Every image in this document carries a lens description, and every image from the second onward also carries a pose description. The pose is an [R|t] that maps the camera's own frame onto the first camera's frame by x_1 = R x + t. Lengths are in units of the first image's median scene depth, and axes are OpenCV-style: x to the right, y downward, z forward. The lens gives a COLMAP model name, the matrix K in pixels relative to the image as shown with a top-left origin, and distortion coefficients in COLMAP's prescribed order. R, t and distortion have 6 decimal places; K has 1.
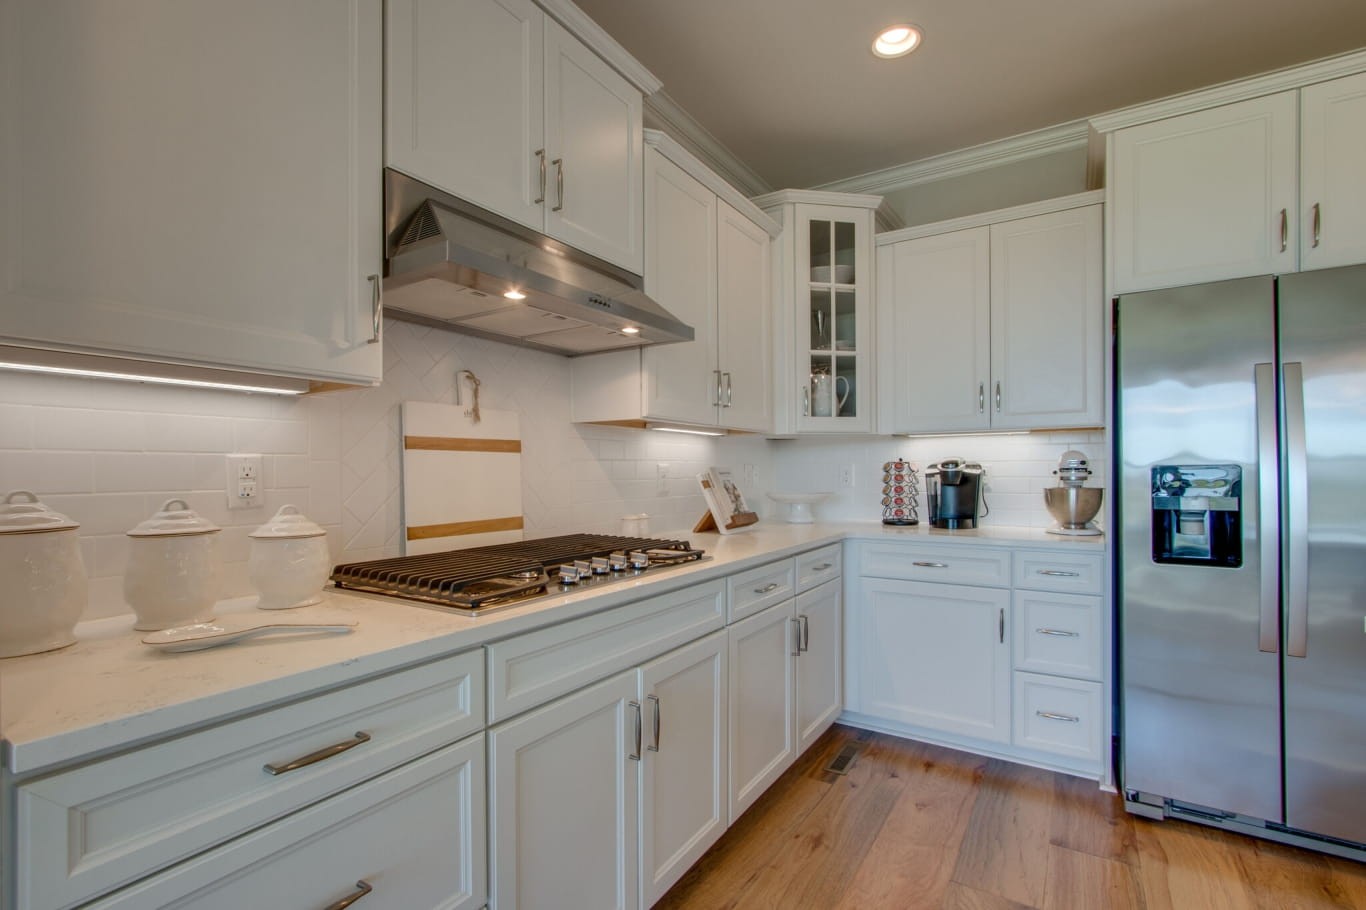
lens RADIAL K [[630.2, 0, 679.9], [0, 630.2, 478.3], [0, 0, 1]] dist [-0.003939, 0.001503]
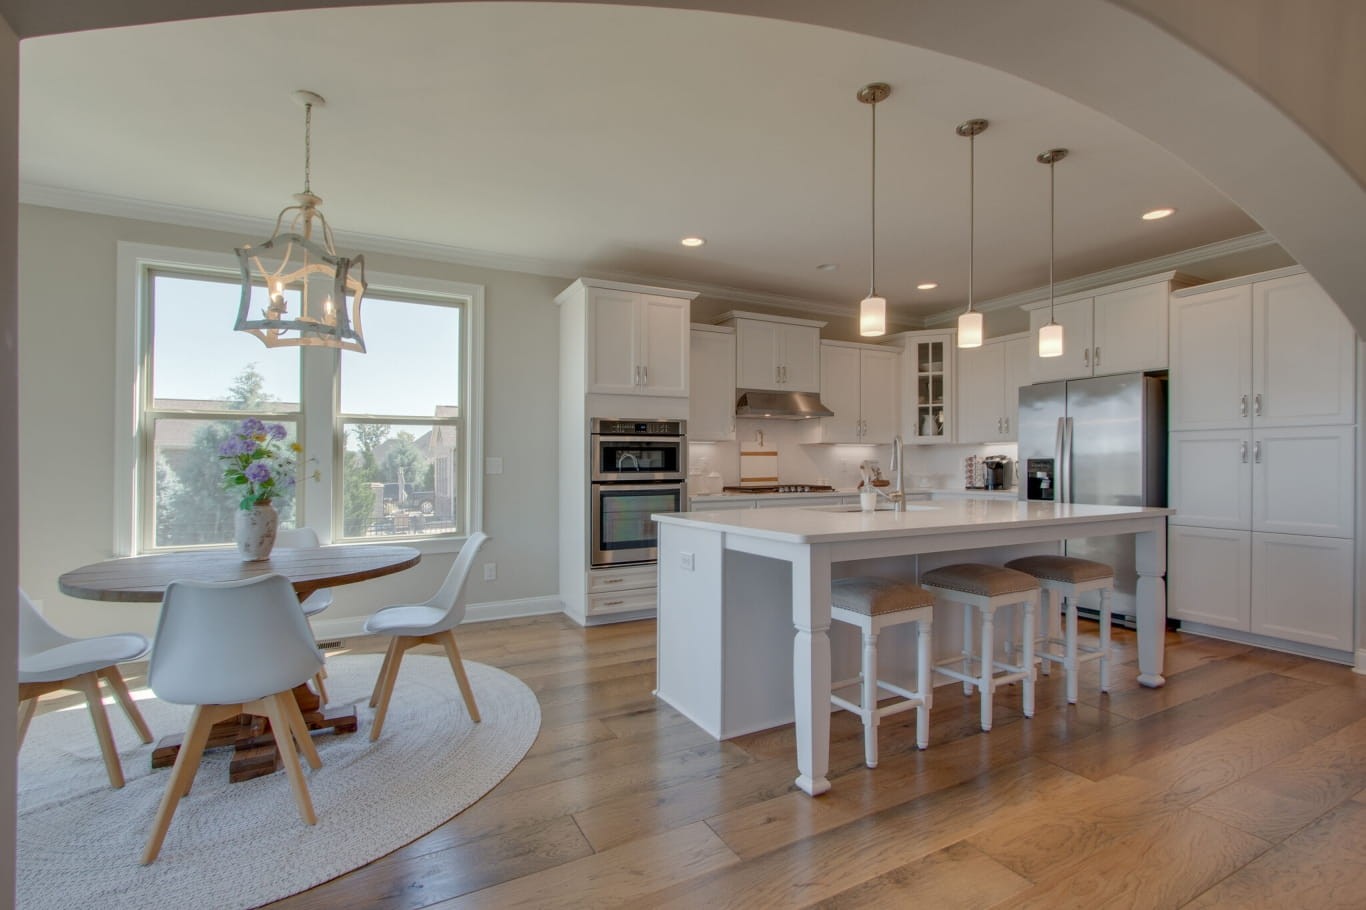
lens RADIAL K [[635.3, 0, 678.7], [0, 635.3, 474.4], [0, 0, 1]] dist [-0.009346, 0.004959]
pose [[0.865856, 0.005370, -0.500264, 0.606894], [-0.003859, 0.999984, 0.004056, 0.026918], [0.500278, -0.001581, 0.865864, -1.313320]]
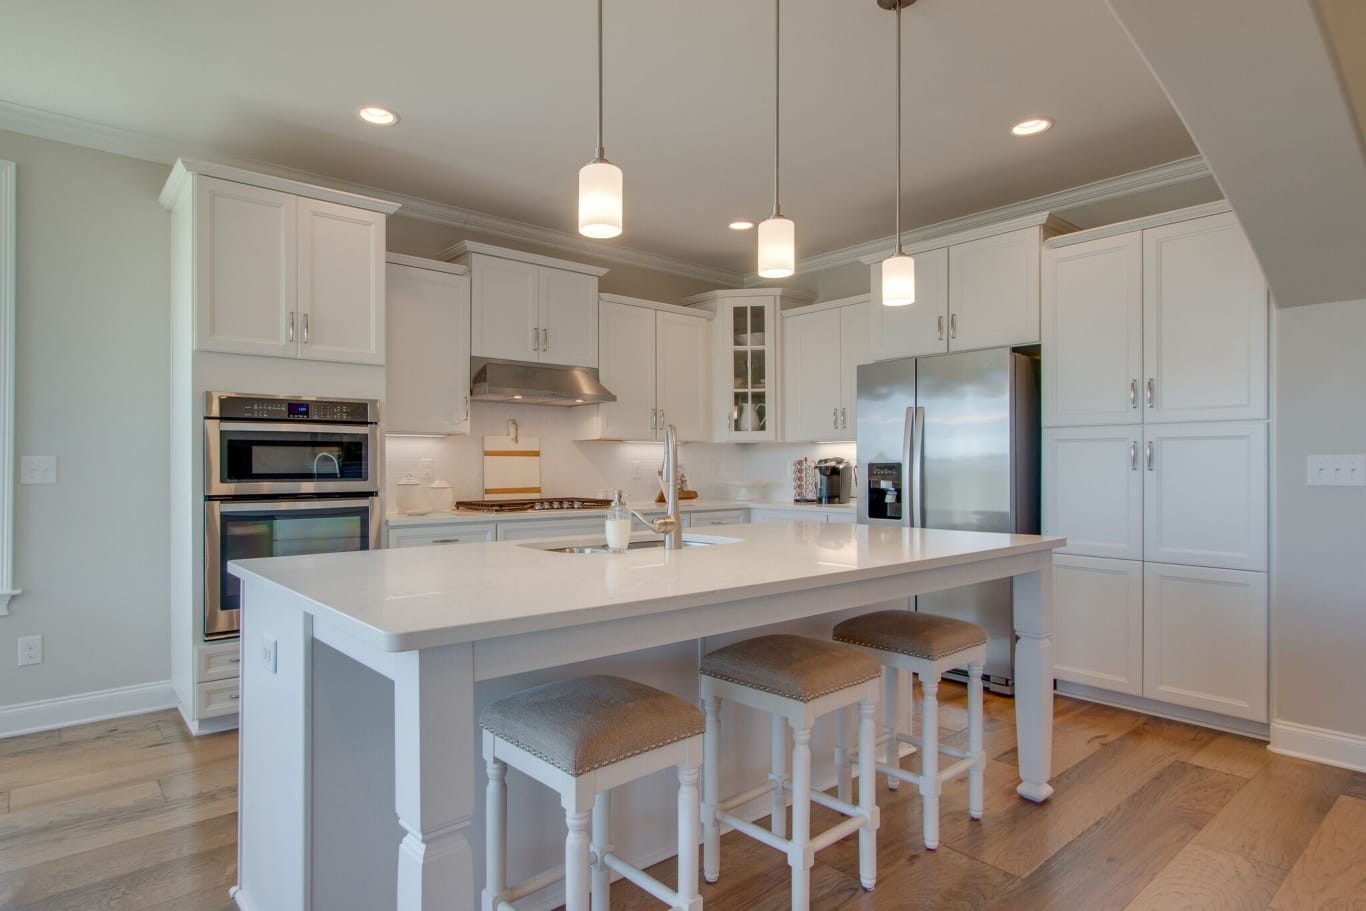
lens RADIAL K [[756.6, 0, 637.4], [0, 756.6, 466.5], [0, 0, 1]] dist [-0.007682, 0.004858]
pose [[0.948498, 0.000537, -0.316782, 0.606217], [-0.005292, 0.999886, -0.014150, 0.018609], [0.316738, 0.015097, 0.948393, -0.910130]]
